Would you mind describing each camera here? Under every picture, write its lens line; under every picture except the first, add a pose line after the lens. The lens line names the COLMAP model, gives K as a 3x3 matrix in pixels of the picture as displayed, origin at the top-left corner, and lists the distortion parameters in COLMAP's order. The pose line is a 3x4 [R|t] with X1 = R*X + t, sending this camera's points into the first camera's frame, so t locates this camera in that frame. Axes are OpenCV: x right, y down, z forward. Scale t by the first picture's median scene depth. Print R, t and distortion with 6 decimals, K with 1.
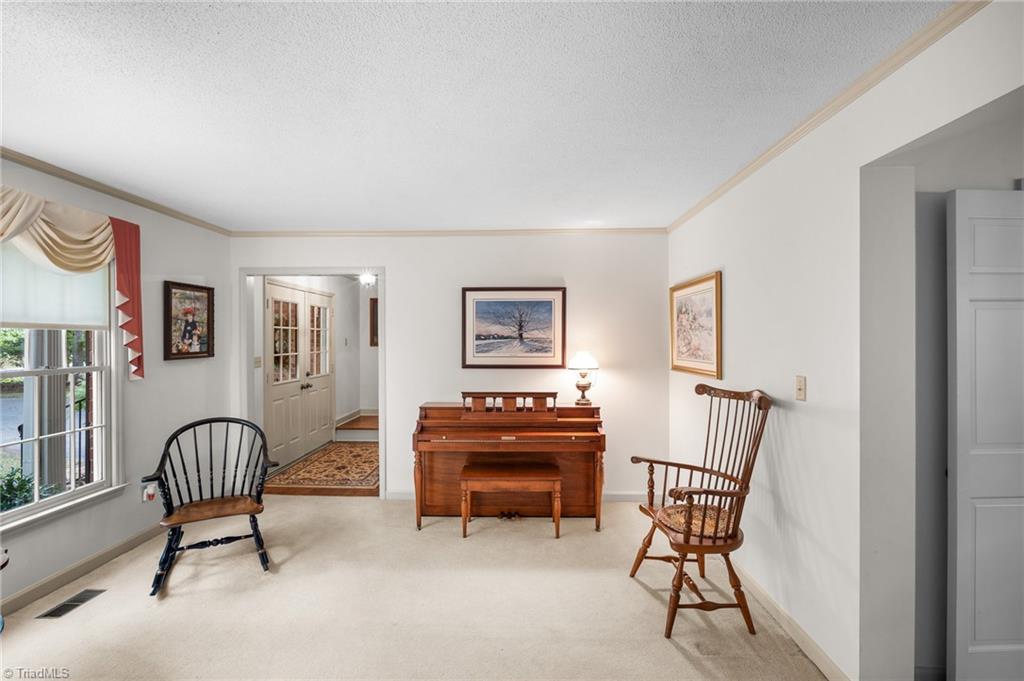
lens RADIAL K [[450.3, 0, 507.4], [0, 450.3, 338.3], [0, 0, 1]] dist [-0.011318, 0.003141]
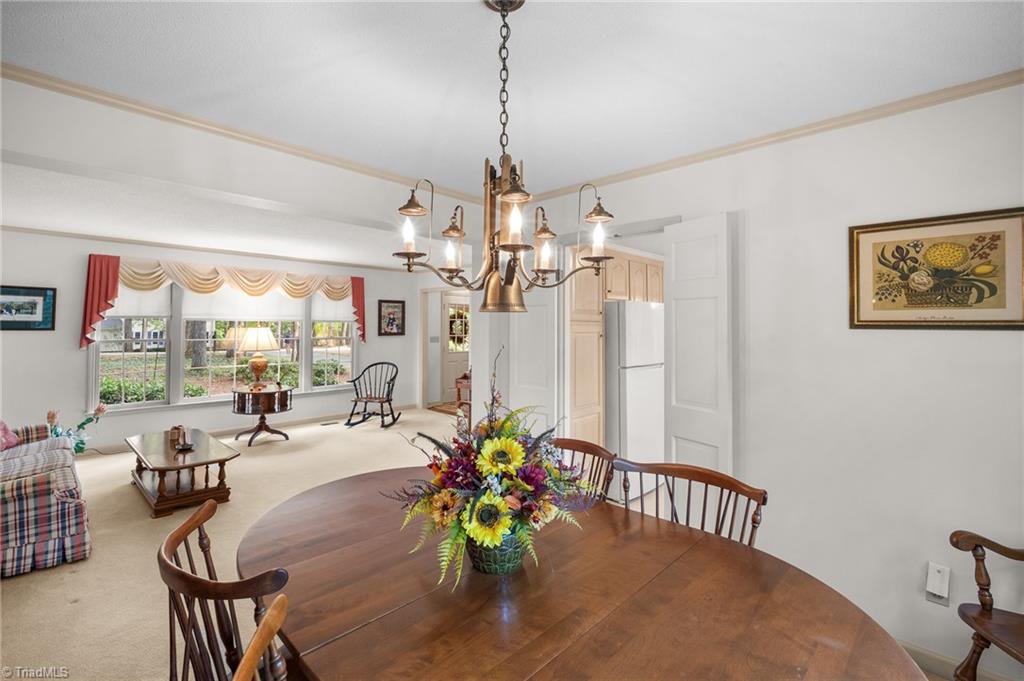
lens RADIAL K [[450.3, 0, 500.1], [0, 450.3, 314.6], [0, 0, 1]] dist [-0.011318, 0.003141]
pose [[0.744030, -0.018024, -0.667904, 1.025442], [-0.000703, 0.999614, -0.027759, 0.004691], [0.668146, 0.021123, 0.743730, -0.219271]]
